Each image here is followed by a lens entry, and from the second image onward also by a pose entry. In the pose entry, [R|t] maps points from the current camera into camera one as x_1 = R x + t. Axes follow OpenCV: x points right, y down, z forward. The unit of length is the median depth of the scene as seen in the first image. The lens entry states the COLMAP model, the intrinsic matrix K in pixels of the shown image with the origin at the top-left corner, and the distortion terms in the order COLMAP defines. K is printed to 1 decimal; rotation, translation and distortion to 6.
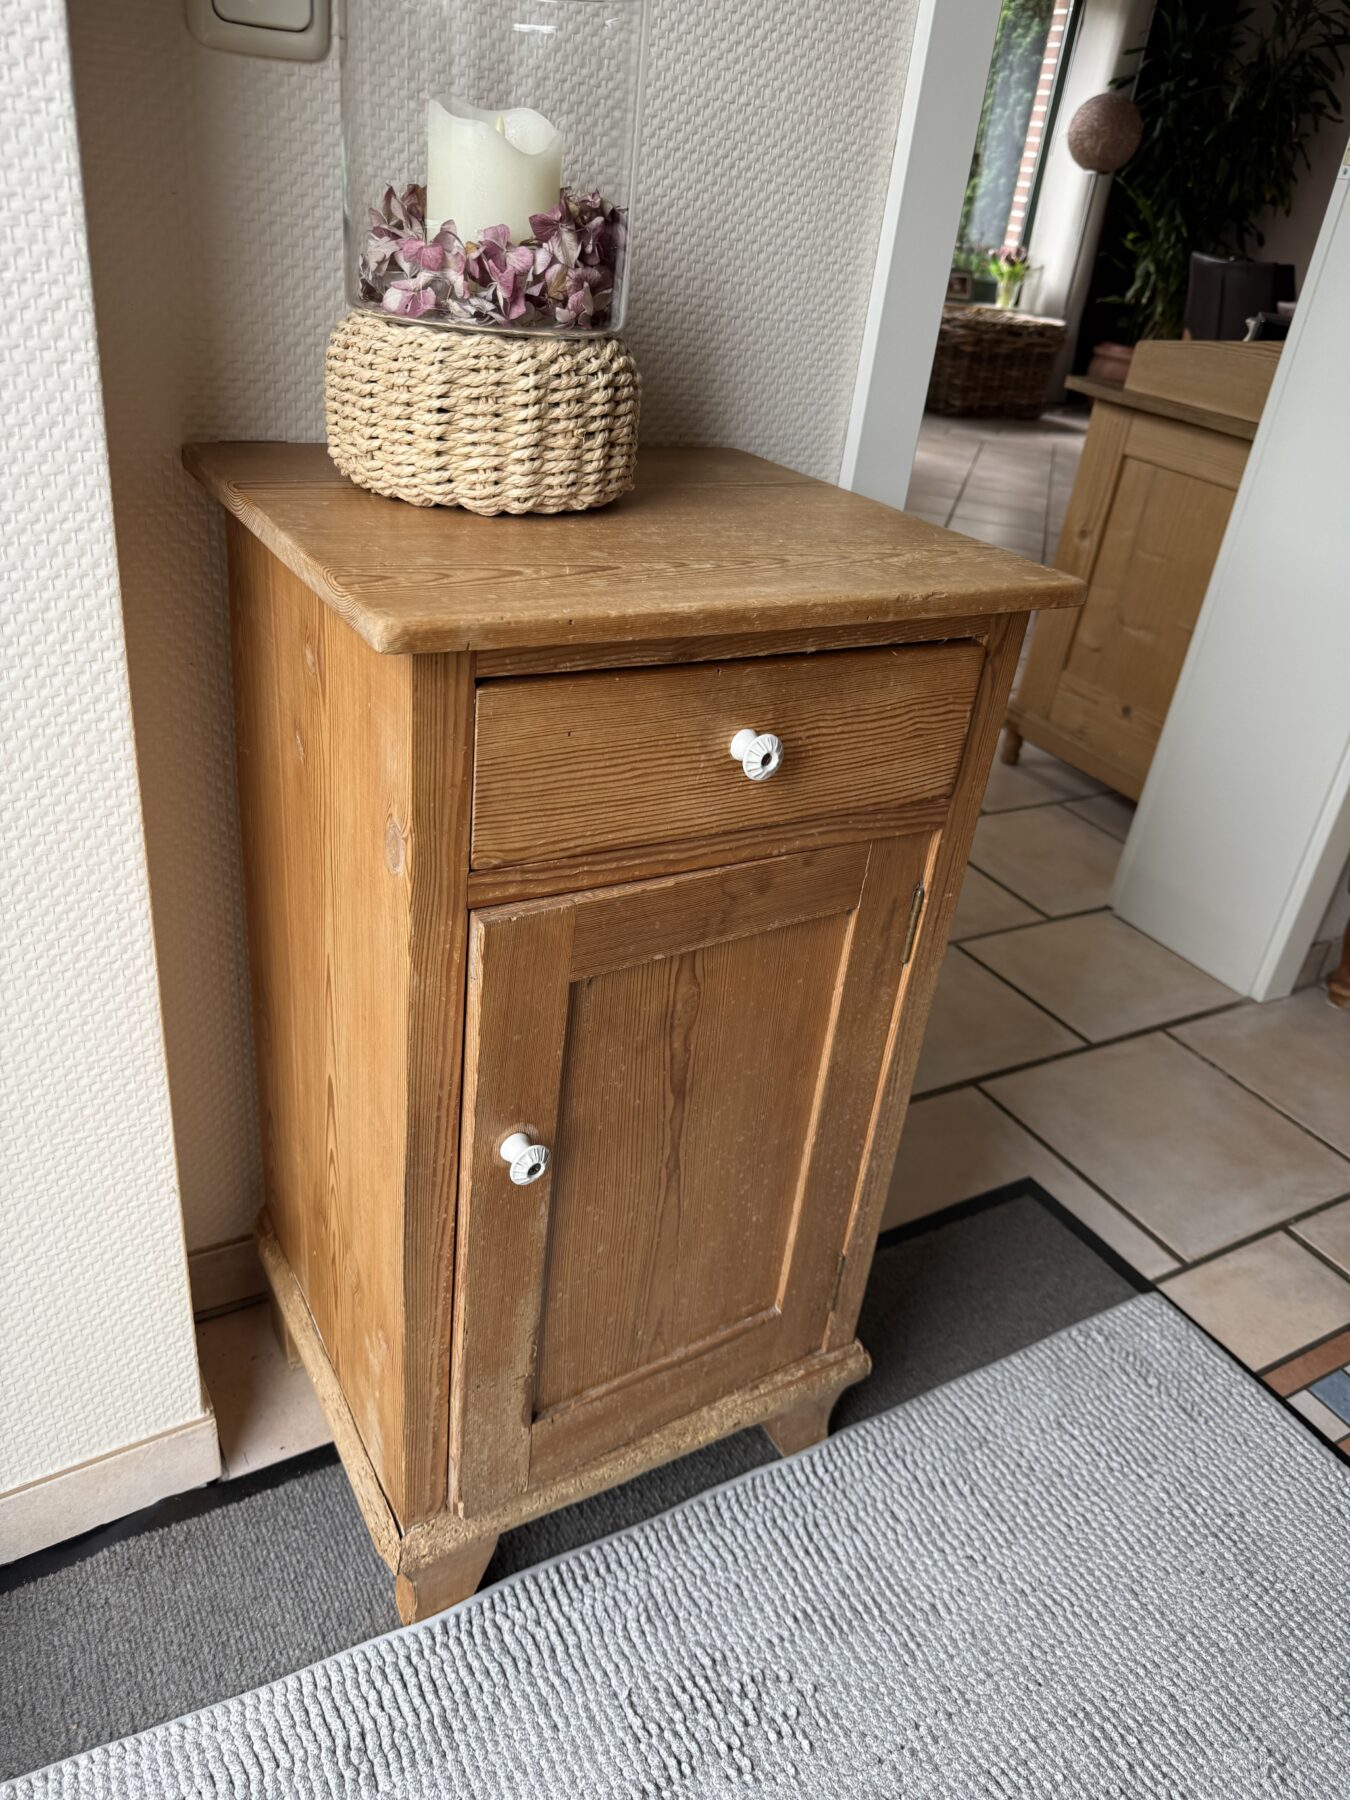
lens RADIAL K [[1281.9, 0, 679.1], [0, 1281.9, 901.0], [0, 0, 1]] dist [-0.004988, -0.002269]
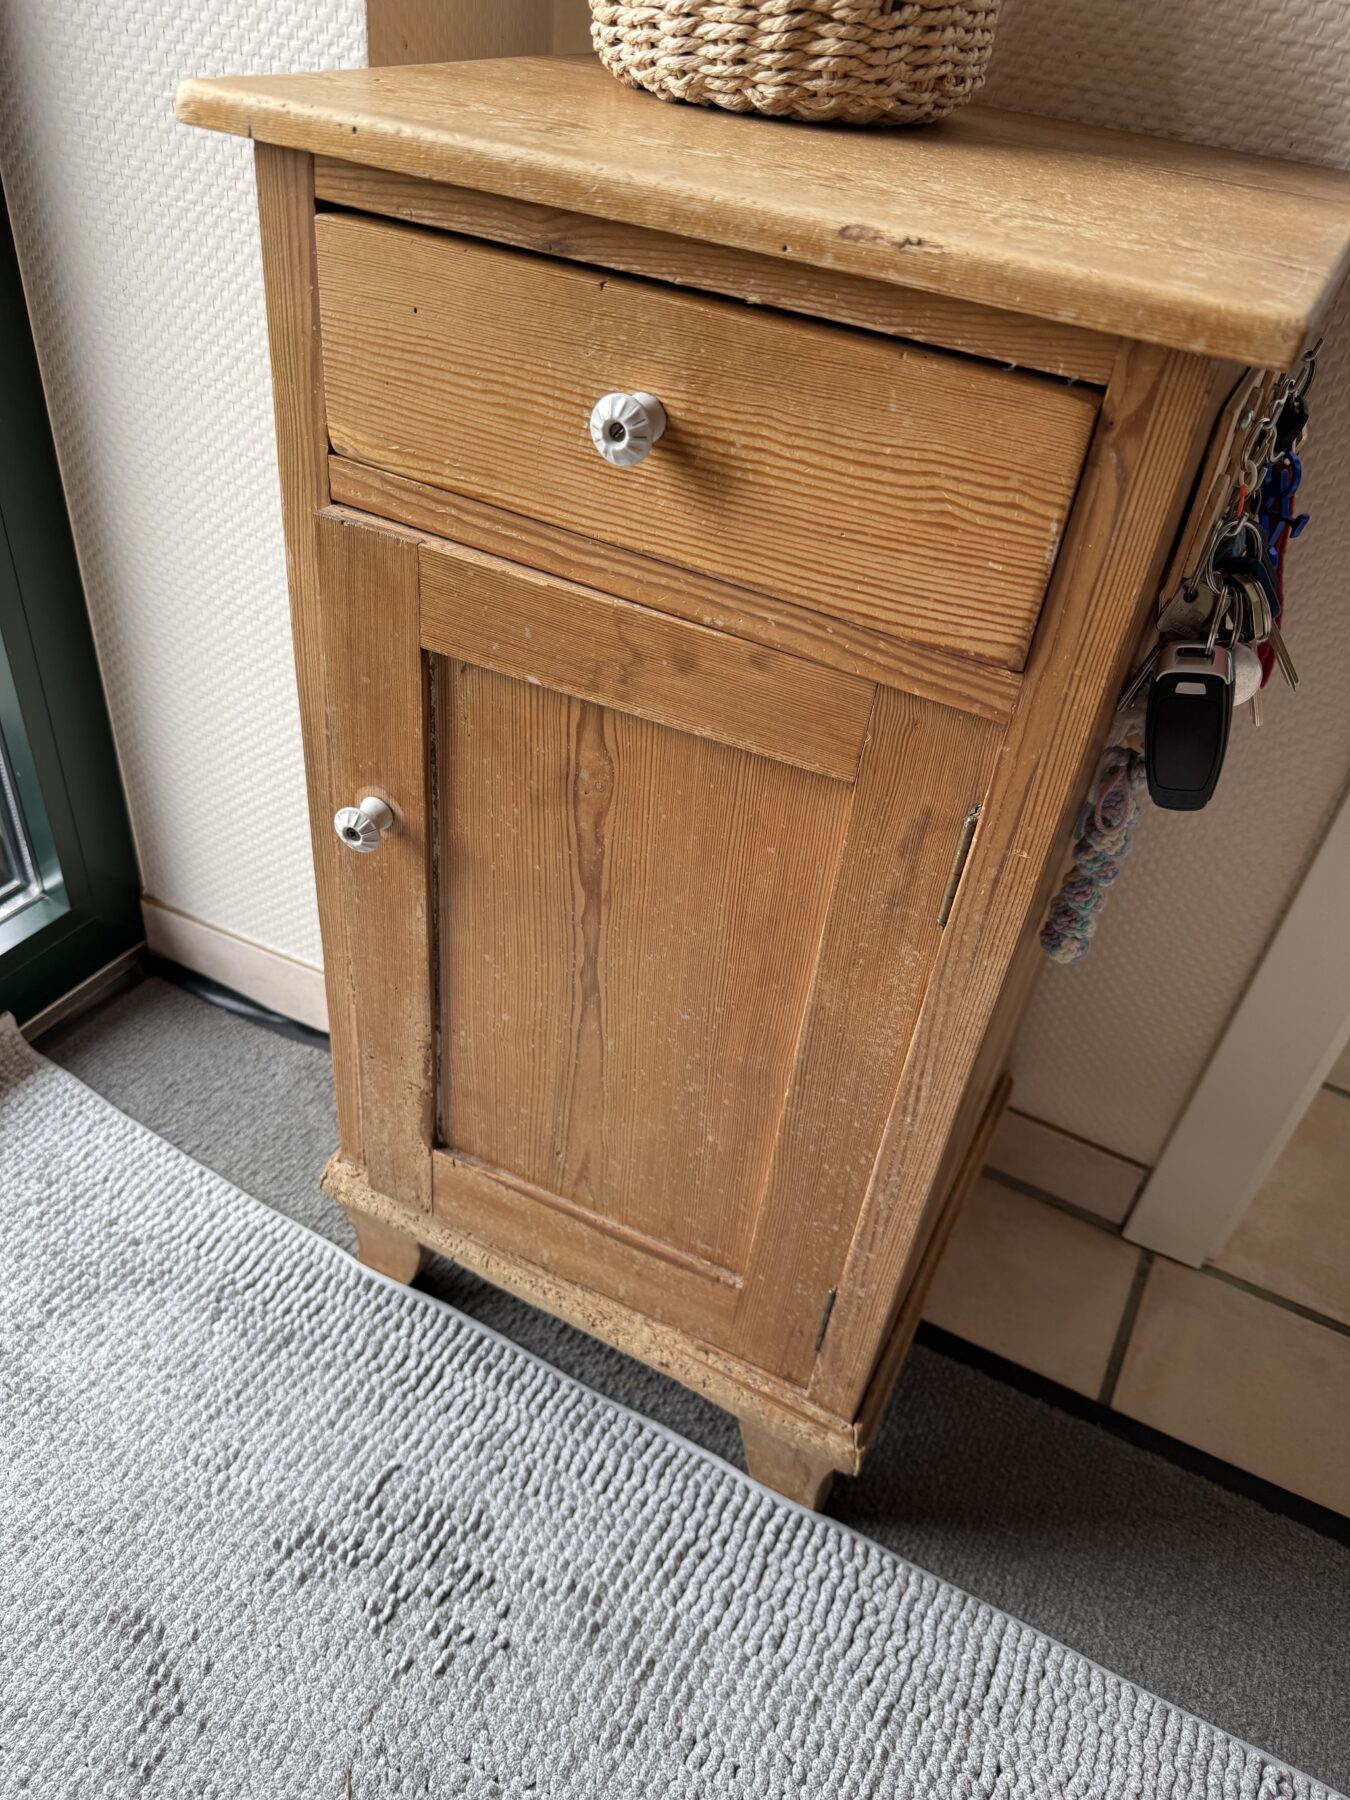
lens RADIAL K [[1281.8, 0, 677.4], [0, 1281.8, 922.9], [0, 0, 1]] dist [0.046538, -0.078671]
pose [[0.542299, 0.494193, -0.679474, 0.509637], [-0.443208, 0.855310, 0.268351, -0.063085], [0.713778, 0.155622, 0.682864, 0.436045]]
